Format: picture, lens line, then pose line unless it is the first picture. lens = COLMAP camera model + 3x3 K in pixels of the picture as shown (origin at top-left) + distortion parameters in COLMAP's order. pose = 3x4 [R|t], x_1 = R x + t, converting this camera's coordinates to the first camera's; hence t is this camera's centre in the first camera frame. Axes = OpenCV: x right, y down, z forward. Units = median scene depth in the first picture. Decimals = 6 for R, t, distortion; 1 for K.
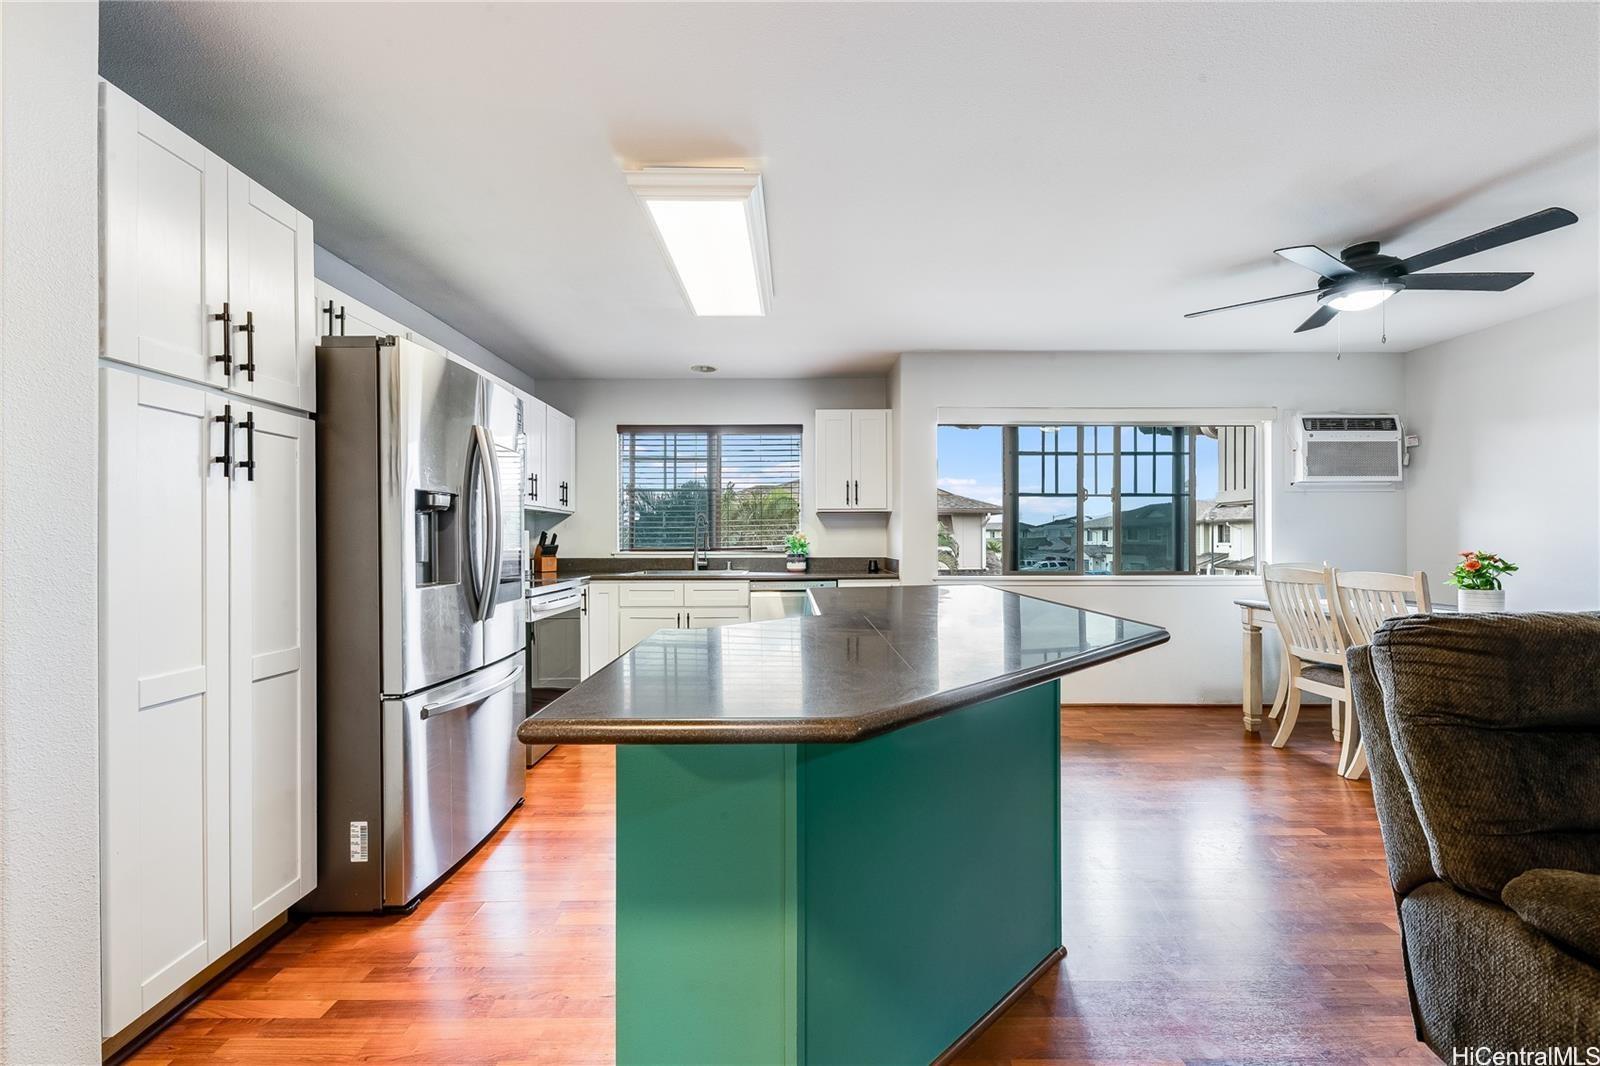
lens RADIAL K [[646.3, 0, 798.5], [0, 646.3, 541.4], [0, 0, 1]] dist [0.010467, -0.005006]
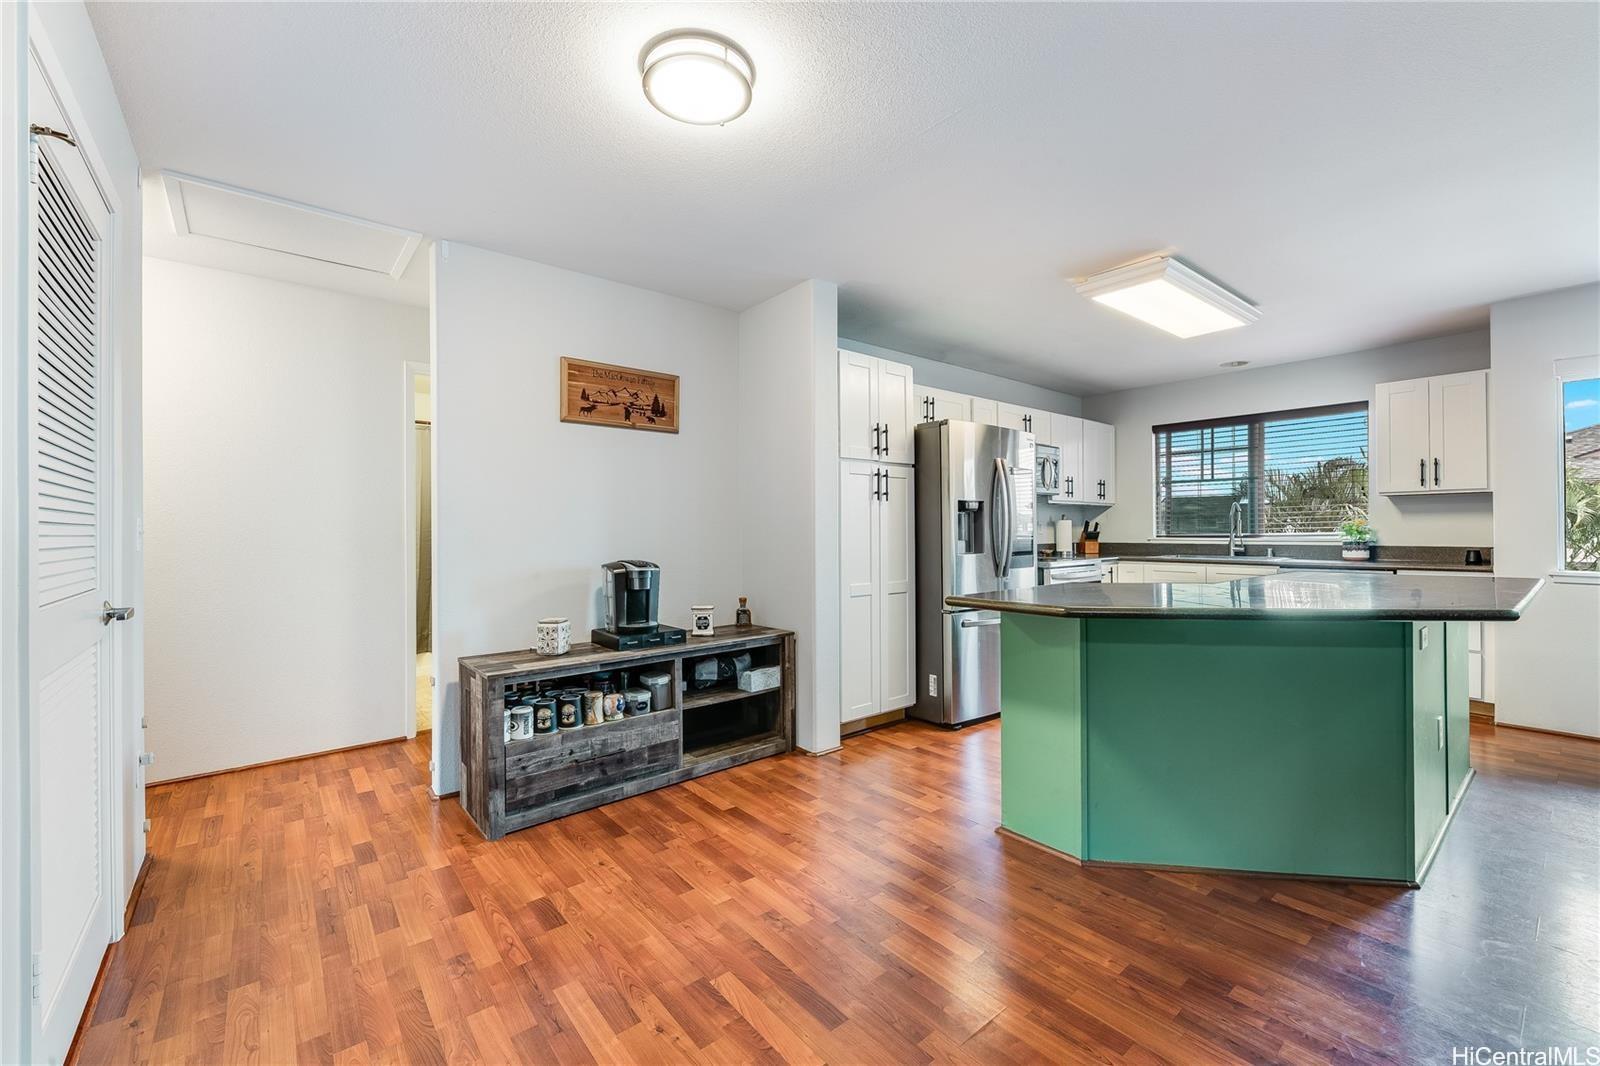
lens RADIAL K [[646.3, 0, 807.3], [0, 646.3, 522.3], [0, 0, 1]] dist [0.010467, -0.005006]
pose [[0.632018, -0.009888, -0.774891, 0.280852], [0.001982, 0.999936, -0.011143, 0.000571], [0.774951, 0.005506, 0.631997, -0.243602]]
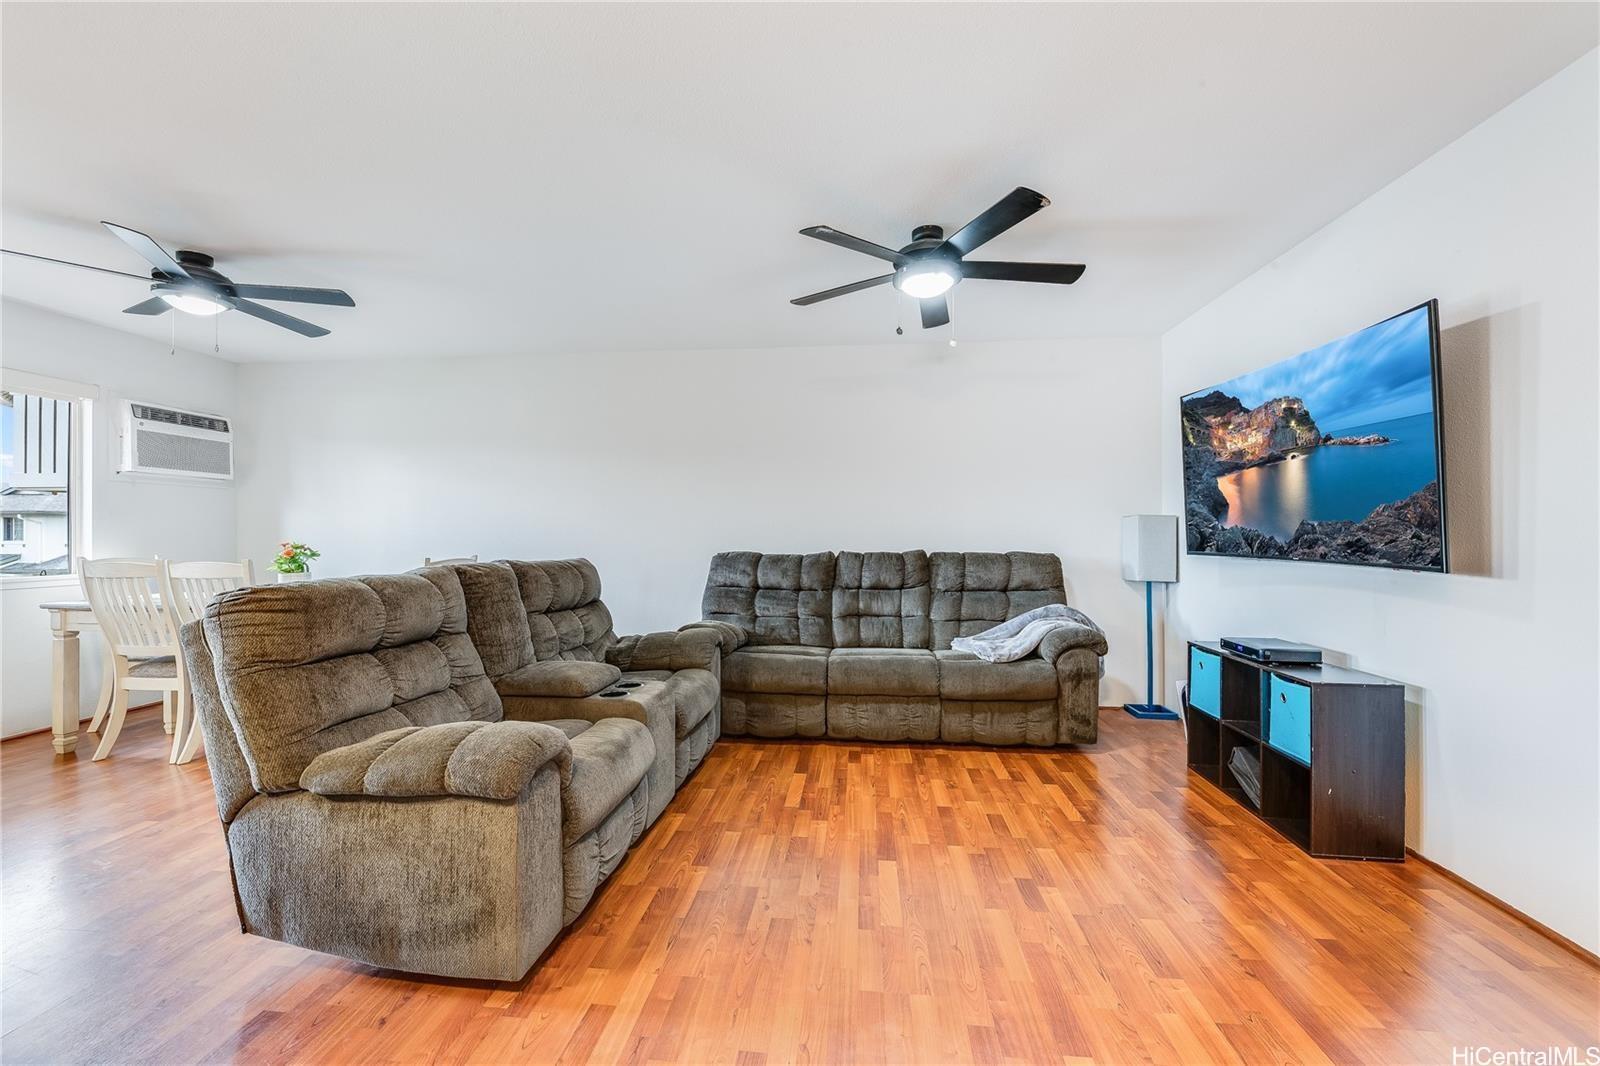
lens RADIAL K [[646.3, 0, 790.6], [0, 646.3, 532.7], [0, 0, 1]] dist [0.010467, -0.005006]
pose [[0.114108, 0.007174, 0.993442, -0.050701], [0.003167, 0.999966, -0.007585, 0.007789], [-0.993463, 0.004012, 0.114081, -0.057739]]
